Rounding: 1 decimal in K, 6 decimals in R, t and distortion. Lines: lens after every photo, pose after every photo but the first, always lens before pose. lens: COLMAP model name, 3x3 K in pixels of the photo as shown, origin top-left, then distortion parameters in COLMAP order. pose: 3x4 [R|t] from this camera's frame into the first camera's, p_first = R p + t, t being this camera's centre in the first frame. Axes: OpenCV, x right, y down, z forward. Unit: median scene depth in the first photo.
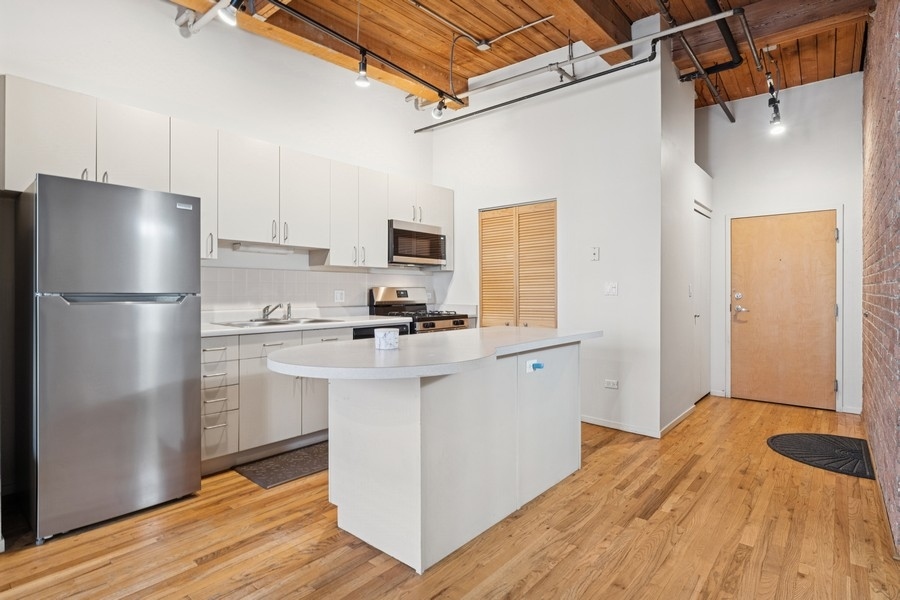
lens RADIAL K [[462.9, 0, 448.9], [0, 462.9, 294.8], [0, 0, 1]] dist [0.006881, 0.000117]
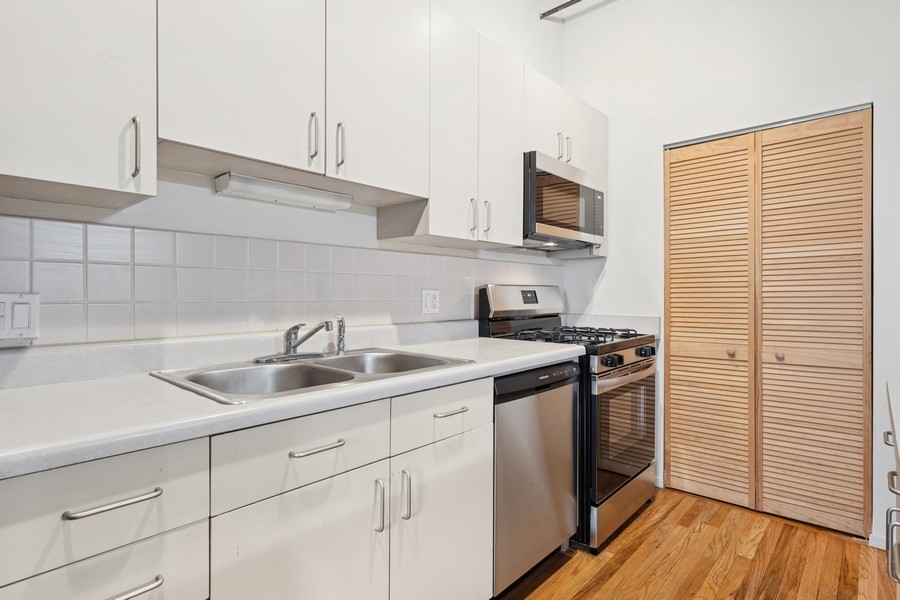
lens RADIAL K [[462.9, 0, 446.2], [0, 462.9, 299.3], [0, 0, 1]] dist [0.006881, 0.000117]
pose [[0.999505, 0.001795, -0.031407, -0.208291], [-0.001609, 0.999981, 0.005952, -0.002537], [0.031417, -0.005898, 0.999489, 0.503388]]
